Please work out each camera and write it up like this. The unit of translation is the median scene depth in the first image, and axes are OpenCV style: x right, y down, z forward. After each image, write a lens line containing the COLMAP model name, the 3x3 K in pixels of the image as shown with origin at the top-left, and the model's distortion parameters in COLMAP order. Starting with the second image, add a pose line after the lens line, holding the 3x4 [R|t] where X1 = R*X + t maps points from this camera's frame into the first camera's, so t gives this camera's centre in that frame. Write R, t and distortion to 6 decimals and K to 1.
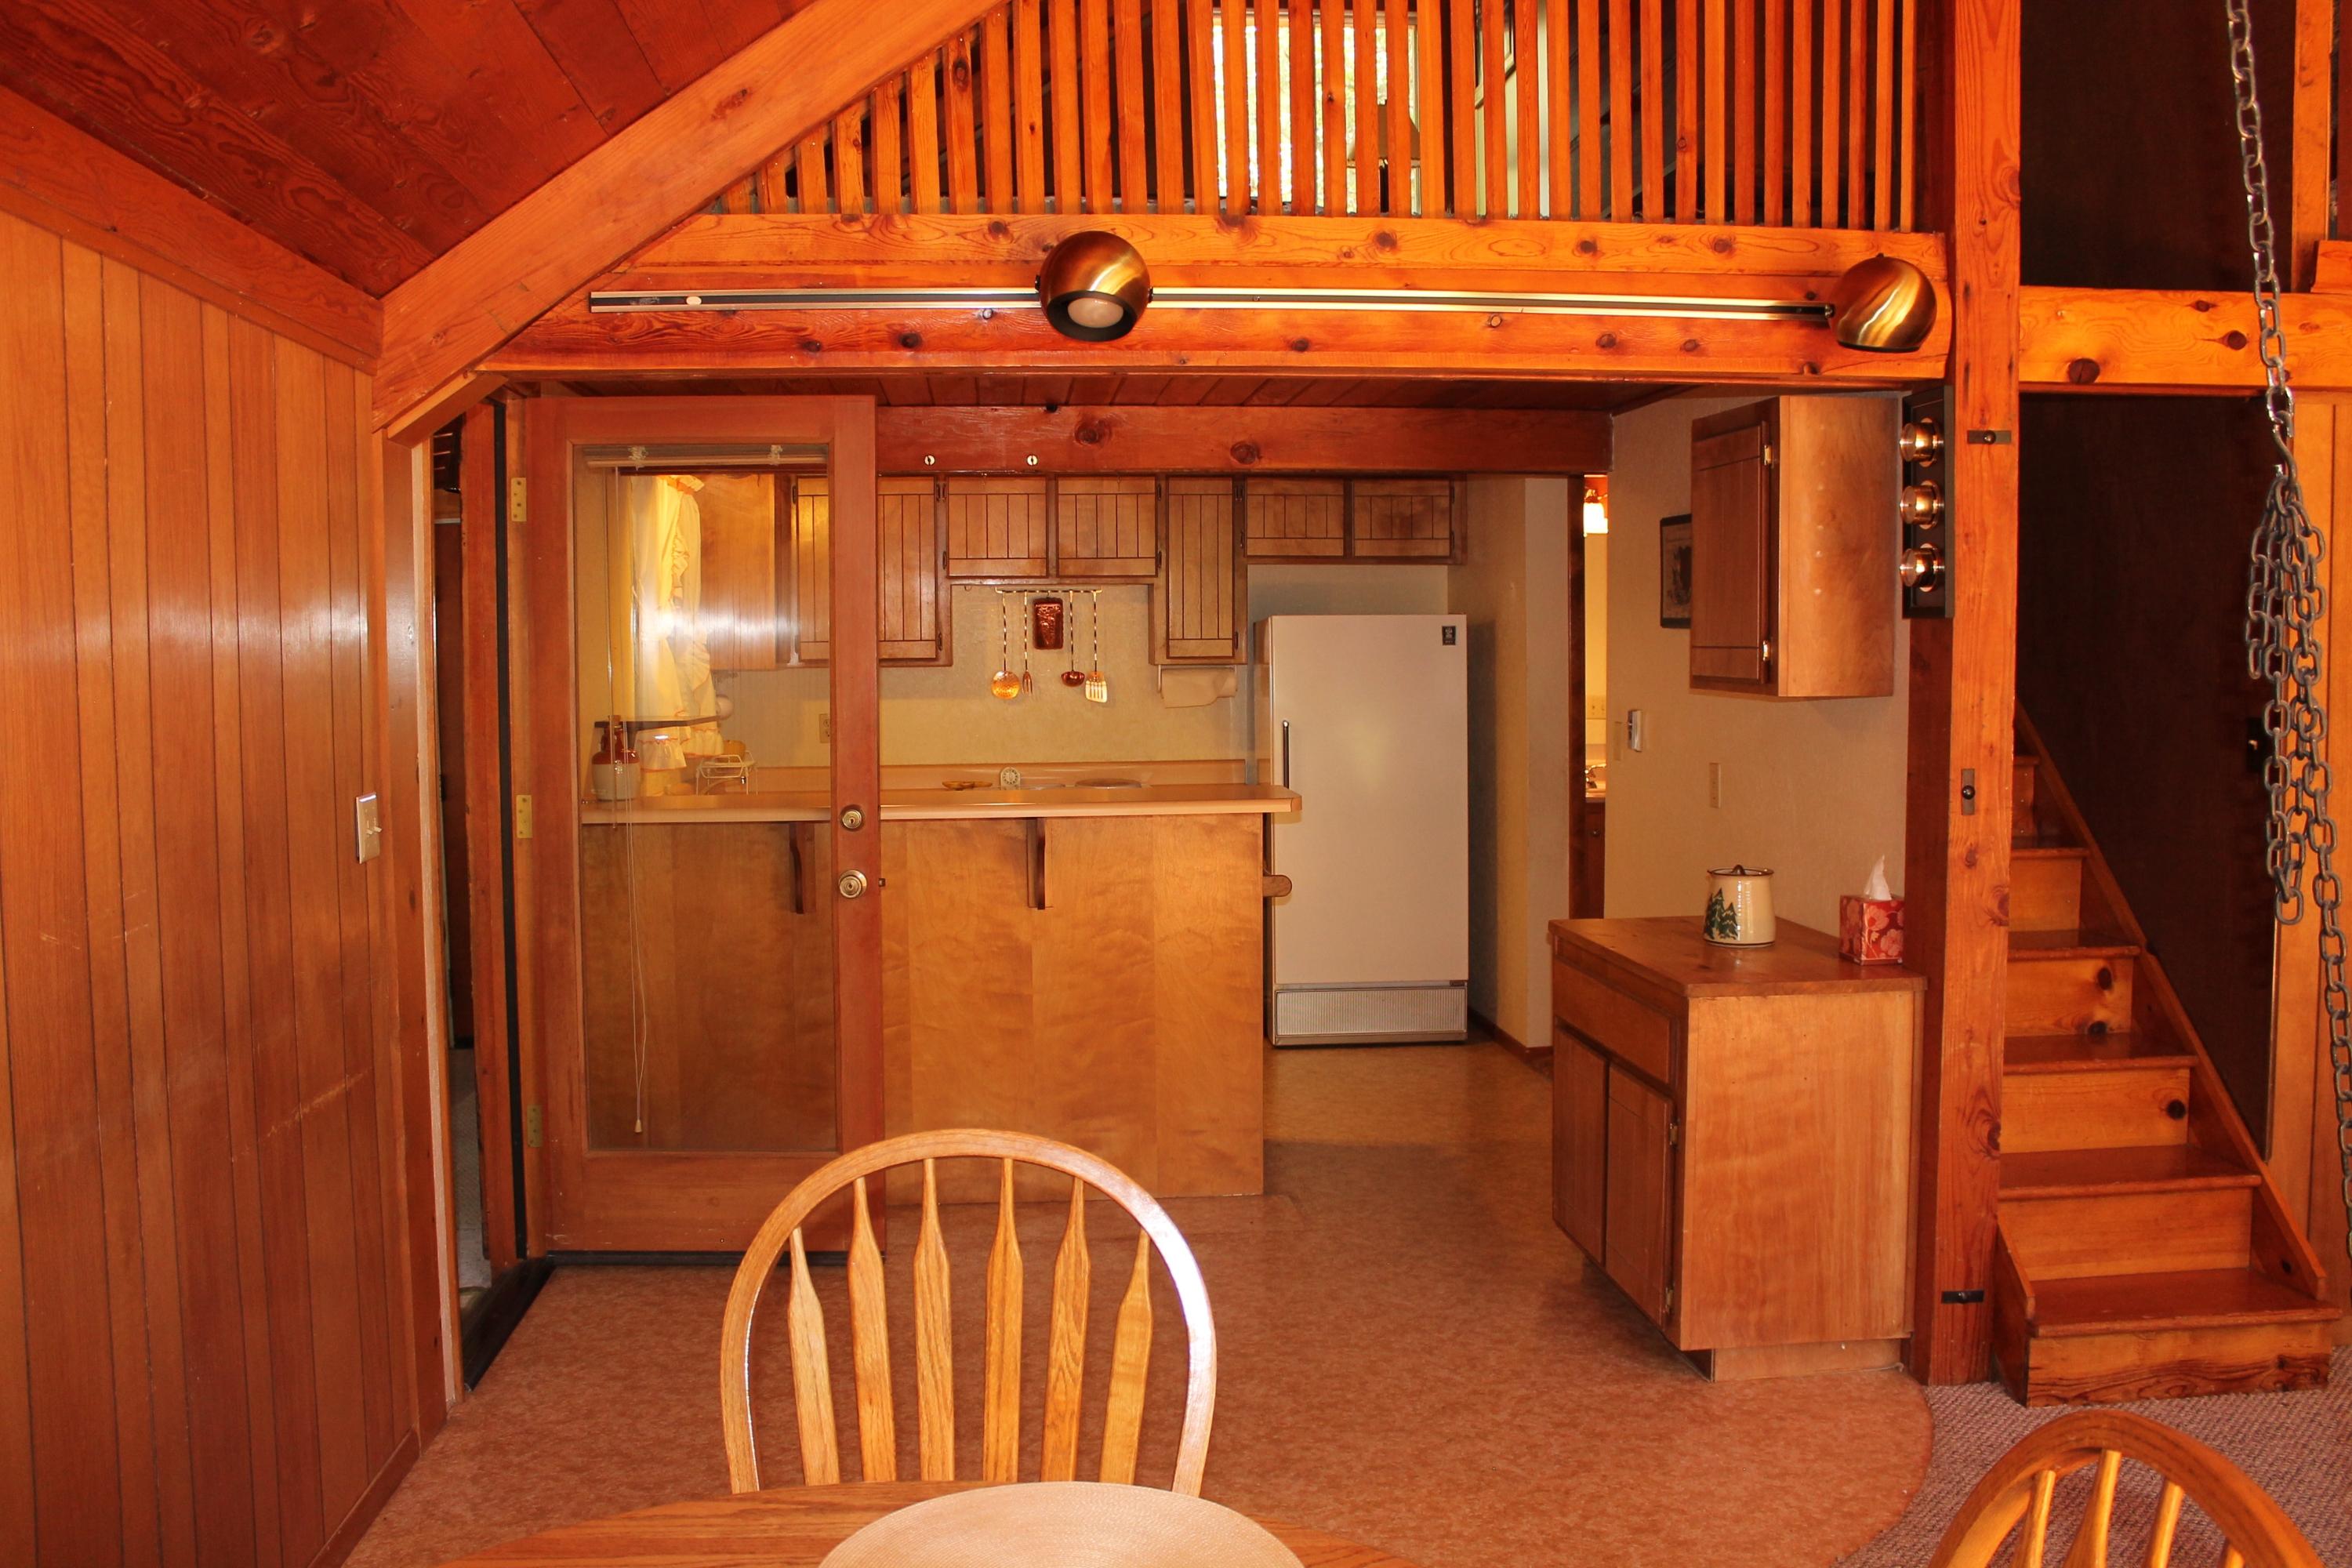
lens RADIAL K [[1954.9, 0, 1179.5], [0, 1954.9, 775.1], [0, 0, 1]] dist [-0.075507, -0.002210]
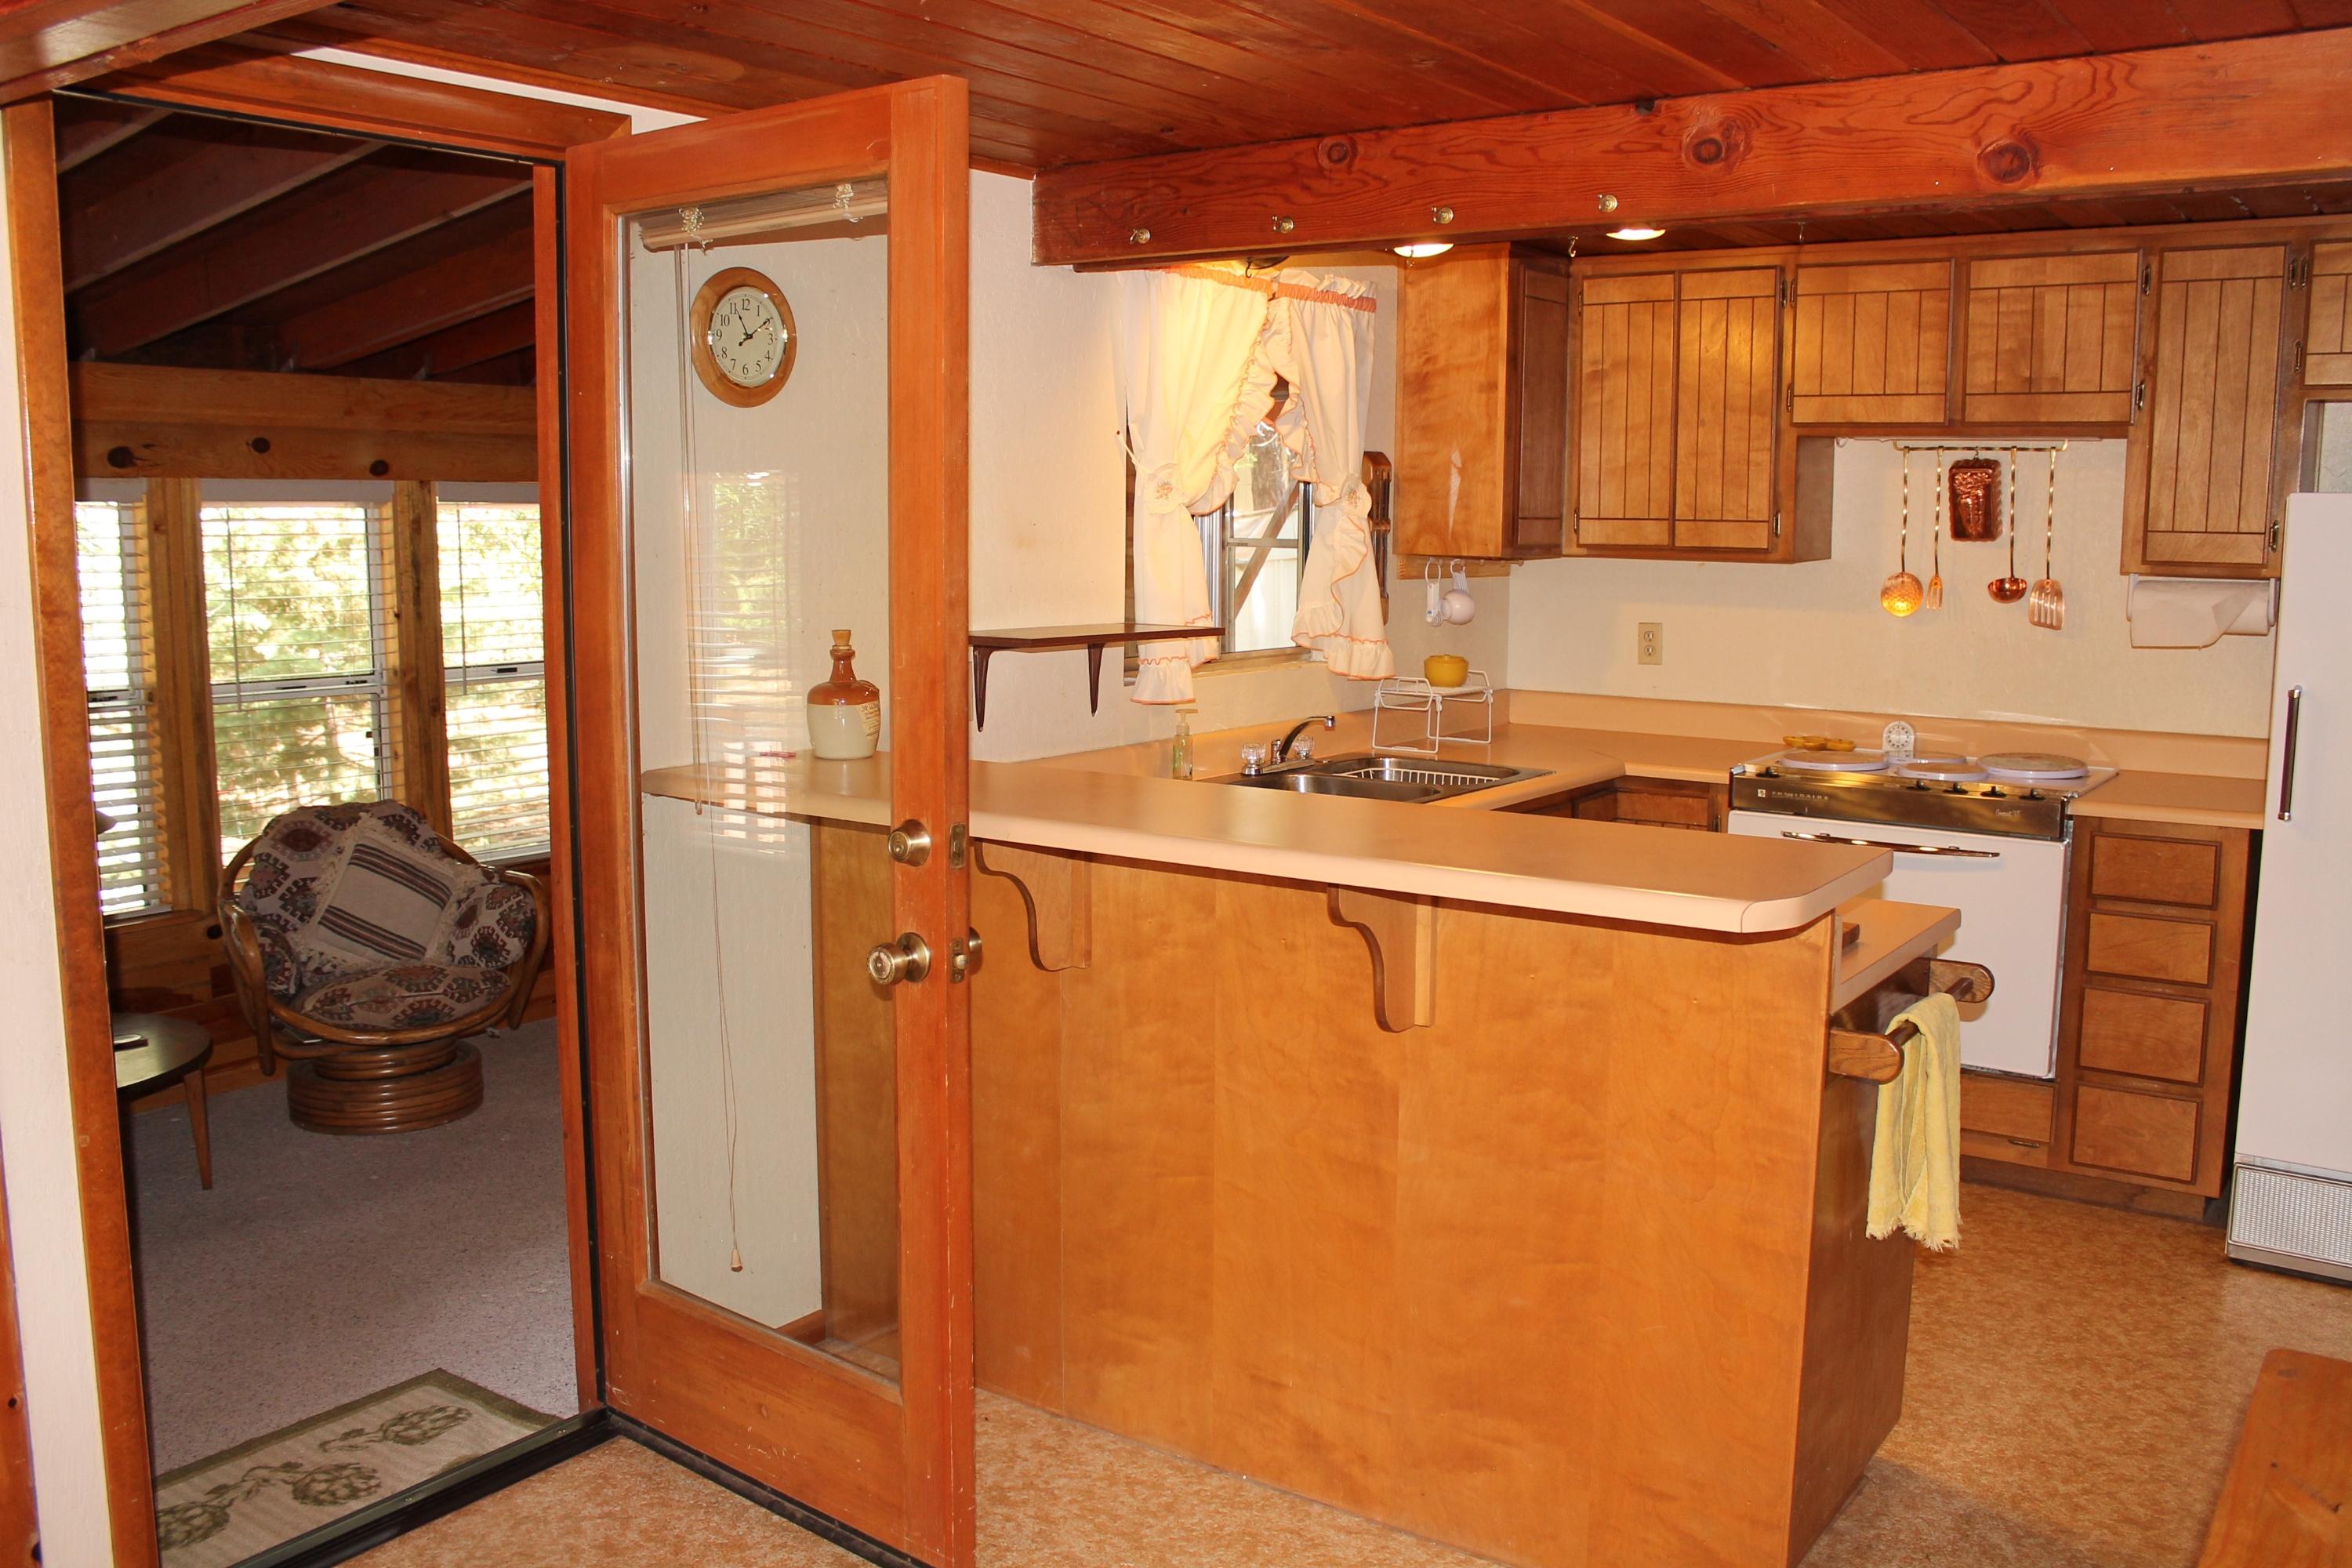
lens RADIAL K [[1954.9, 0, 1174.2], [0, 1954.9, 786.8], [0, 0, 1]] dist [-0.075507, -0.002210]
pose [[0.755859, 0.099284, -0.647163, 0.222685], [-0.051606, 0.994395, 0.092280, -0.044632], [0.652697, -0.036353, 0.756746, 0.534845]]
